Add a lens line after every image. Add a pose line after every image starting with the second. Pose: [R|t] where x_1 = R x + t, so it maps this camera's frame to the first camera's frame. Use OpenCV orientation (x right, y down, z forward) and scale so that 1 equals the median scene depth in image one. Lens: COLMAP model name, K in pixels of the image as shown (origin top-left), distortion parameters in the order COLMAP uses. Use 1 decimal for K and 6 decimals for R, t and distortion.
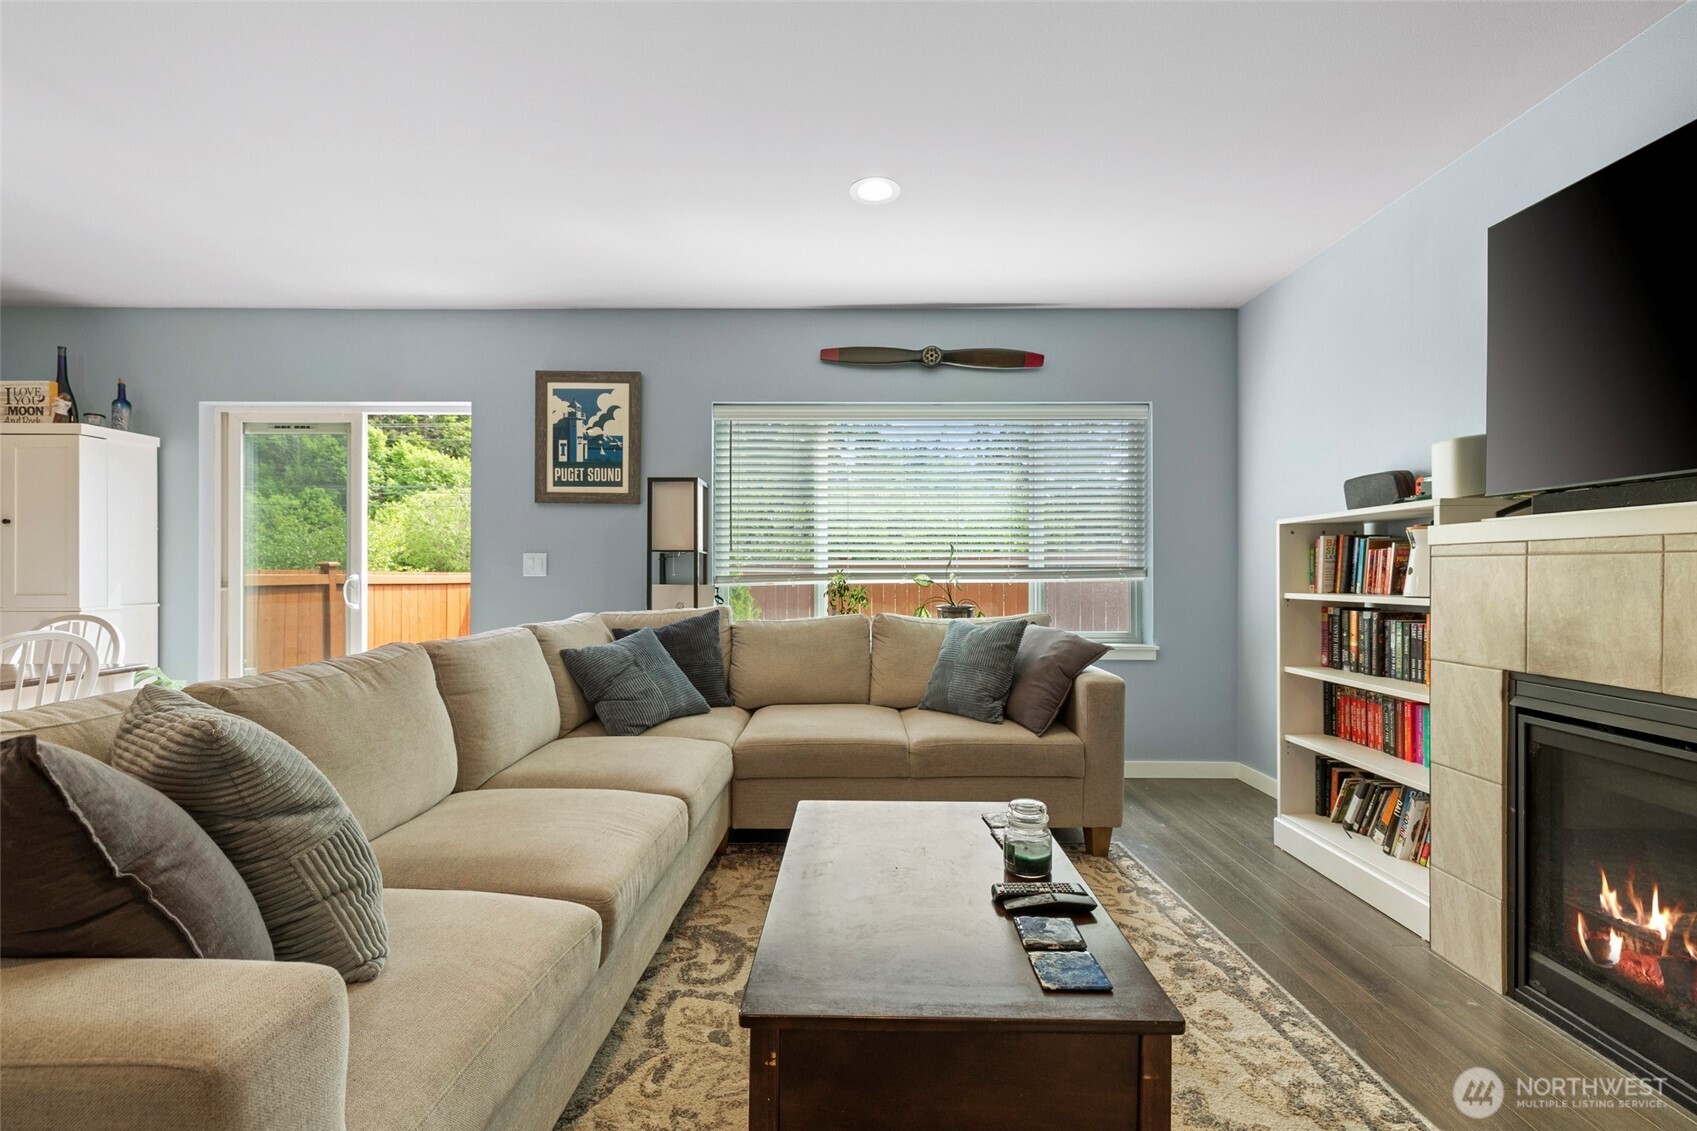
lens RADIAL K [[715.9, 0, 845.7], [0, 715.9, 570.8], [0, 0, 1]] dist [-0.000712, 0.000708]
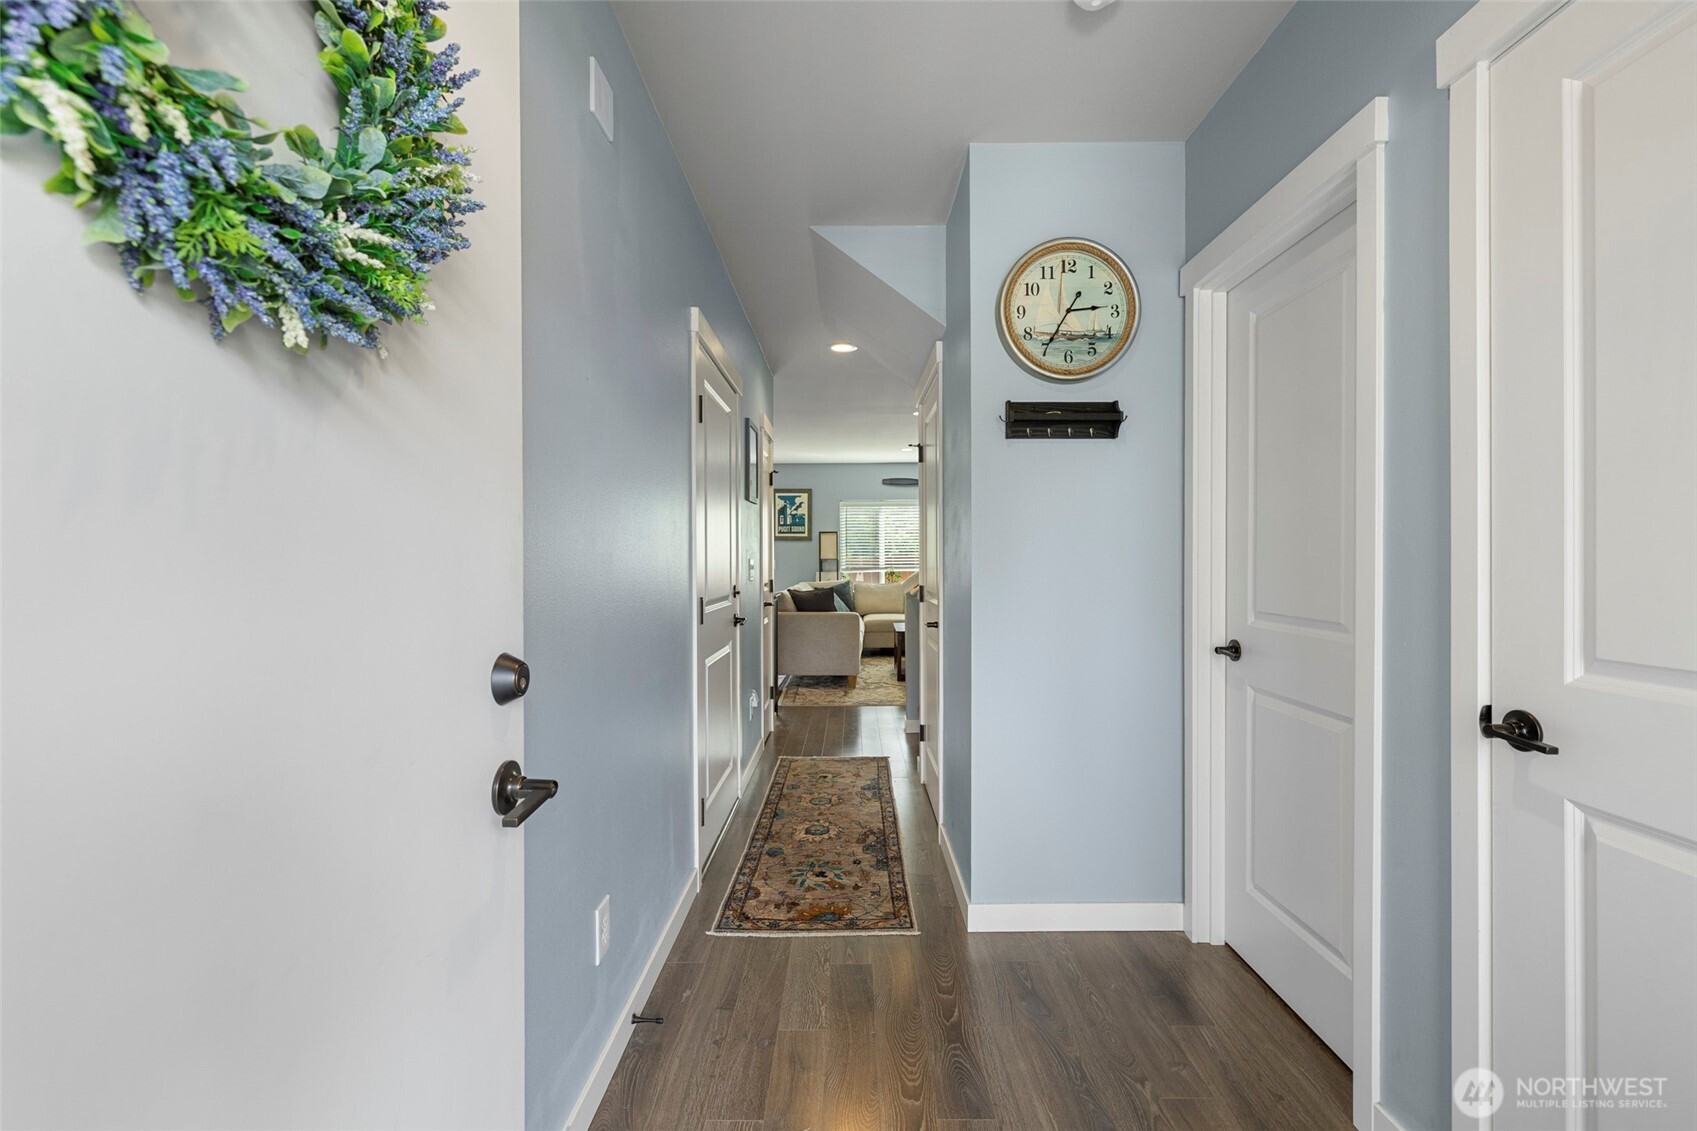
lens RADIAL K [[715.9, 0, 855.1], [0, 715.9, 564.8], [0, 0, 1]] dist [-0.000712, 0.000708]
pose [[0.999972, -0.006907, 0.002978, -0.154192], [0.006882, 0.999943, 0.008132, -0.028049], [-0.003034, -0.008112, 0.999962, -1.689909]]
